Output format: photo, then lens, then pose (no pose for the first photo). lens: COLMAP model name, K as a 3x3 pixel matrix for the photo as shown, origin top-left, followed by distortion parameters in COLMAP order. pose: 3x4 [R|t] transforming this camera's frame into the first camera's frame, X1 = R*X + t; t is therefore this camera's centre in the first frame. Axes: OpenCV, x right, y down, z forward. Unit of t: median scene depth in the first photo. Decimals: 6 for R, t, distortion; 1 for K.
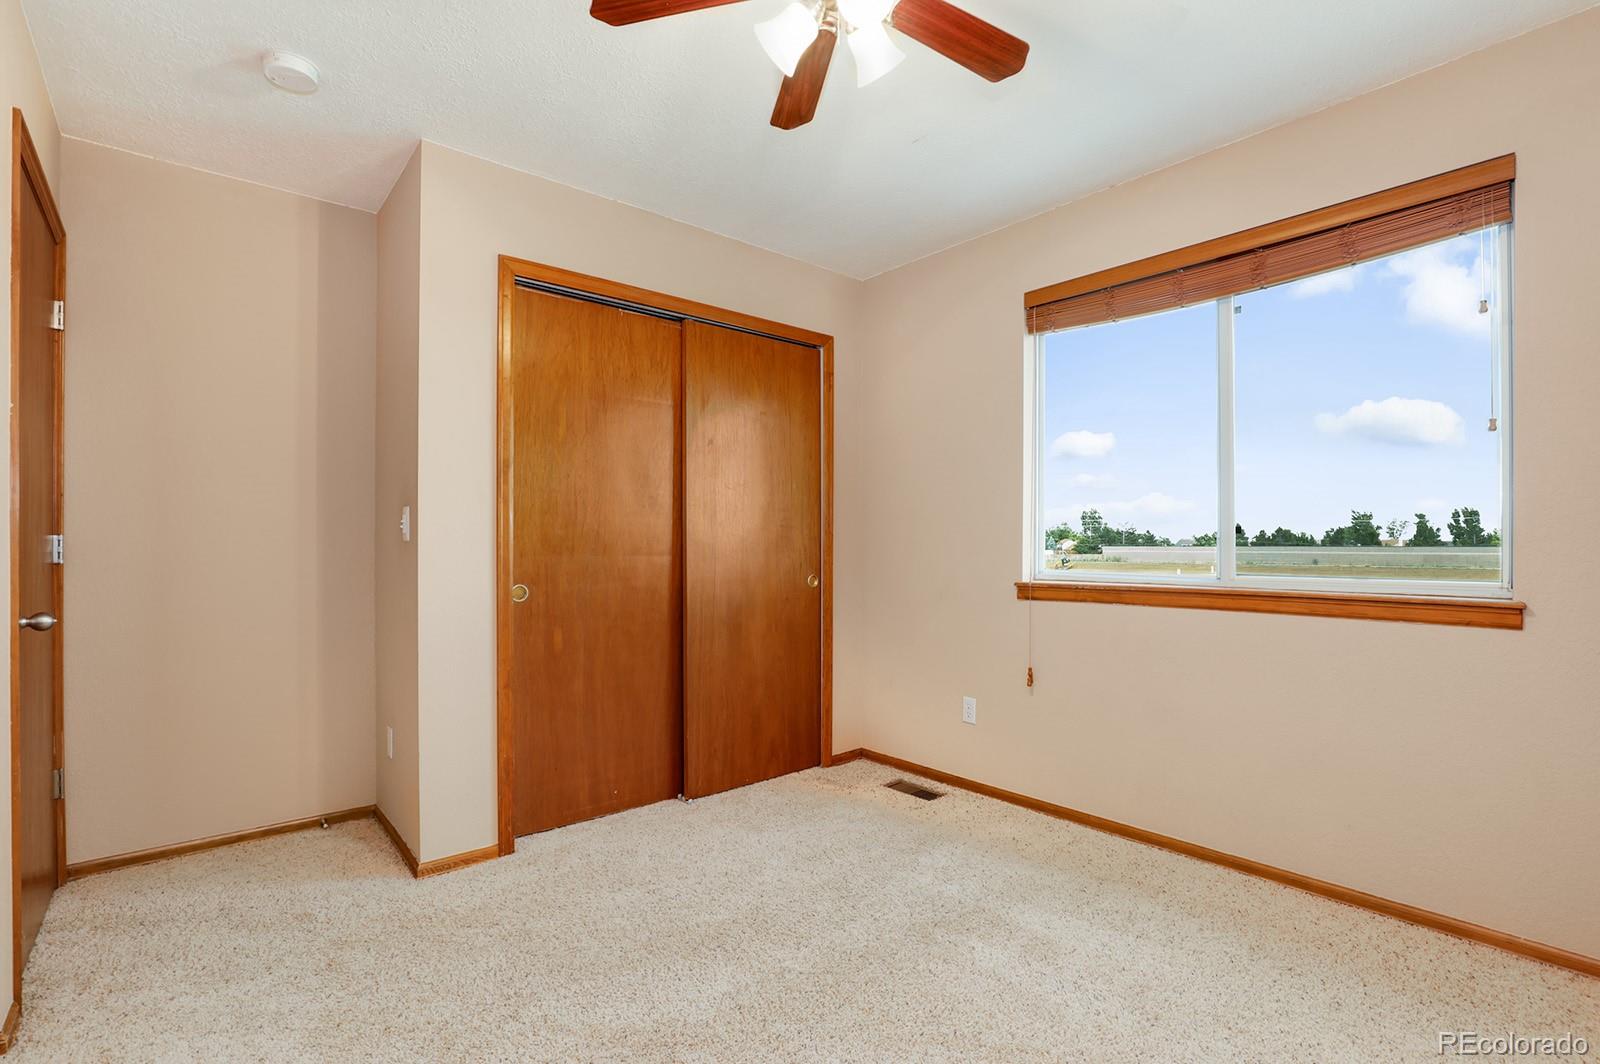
lens RADIAL K [[745.9, 0, 805.8], [0, 745.9, 551.5], [0, 0, 1]] dist [-0.023622, 0.000621]
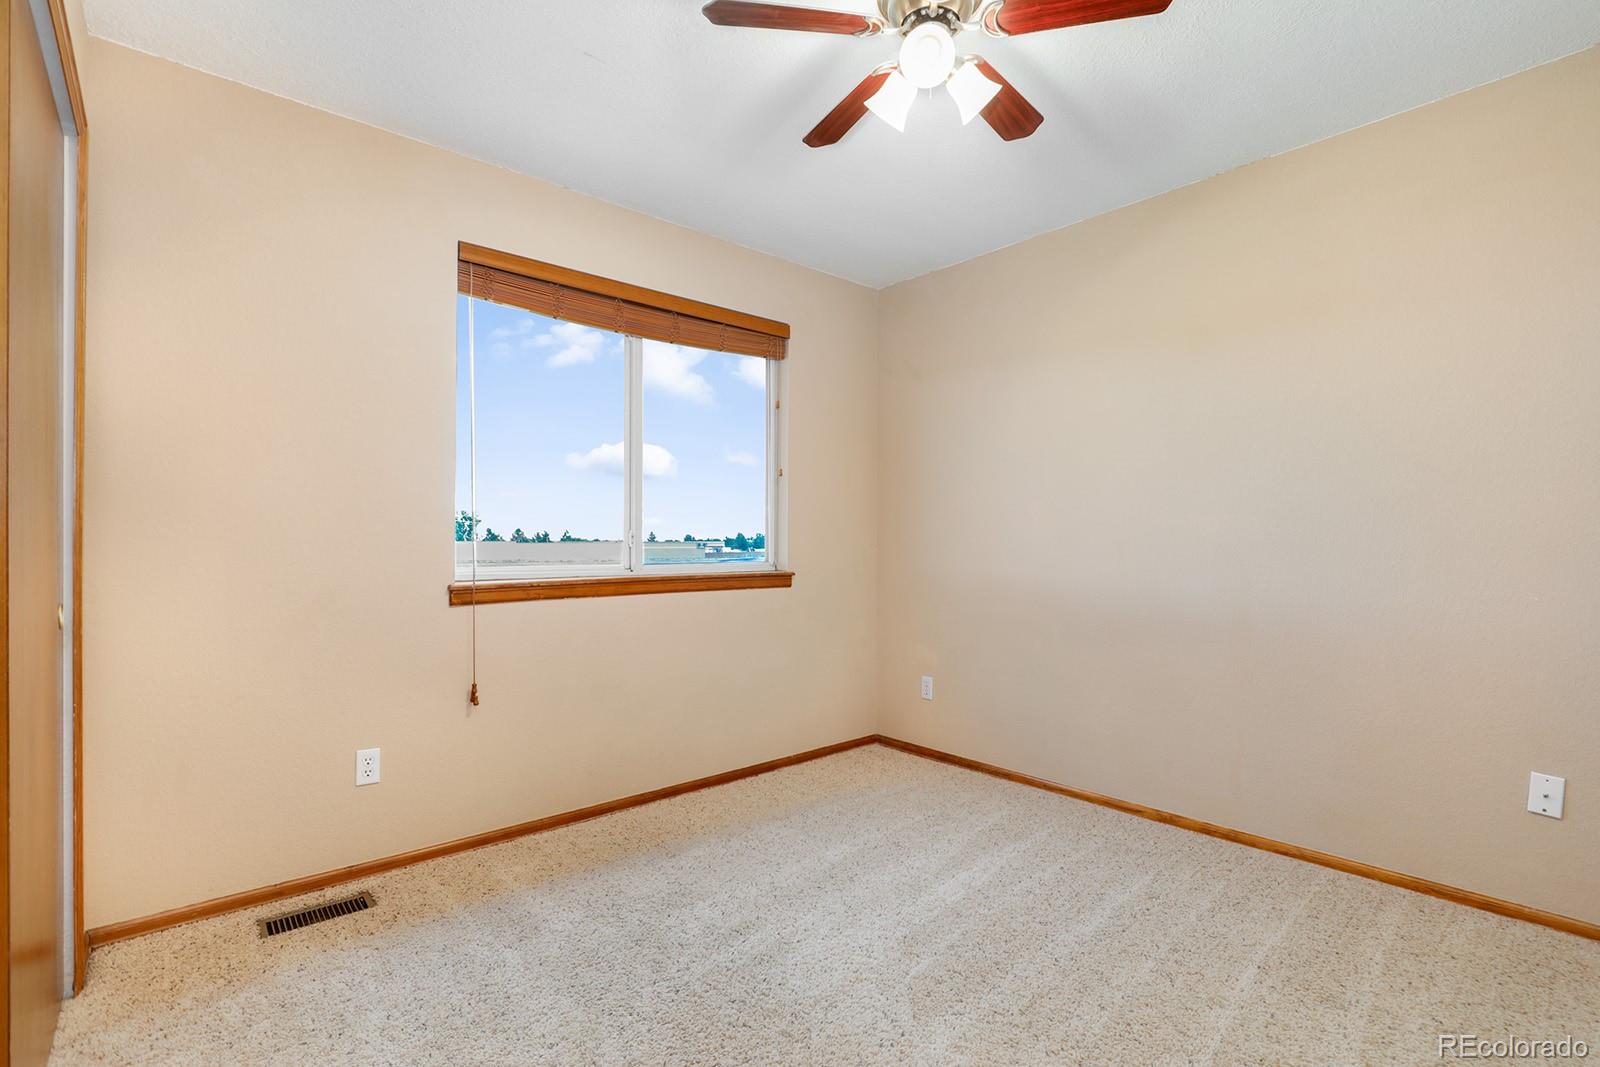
lens RADIAL K [[724.1, 0, 798.5], [0, 724.1, 544.8], [0, 0, 1]] dist [-0.020776, 0.000425]
pose [[-0.007286, -0.004538, 0.999963, -0.541068], [0.010216, 0.999937, 0.004612, -0.004078], [-0.999921, 0.010250, -0.007240, 0.644341]]
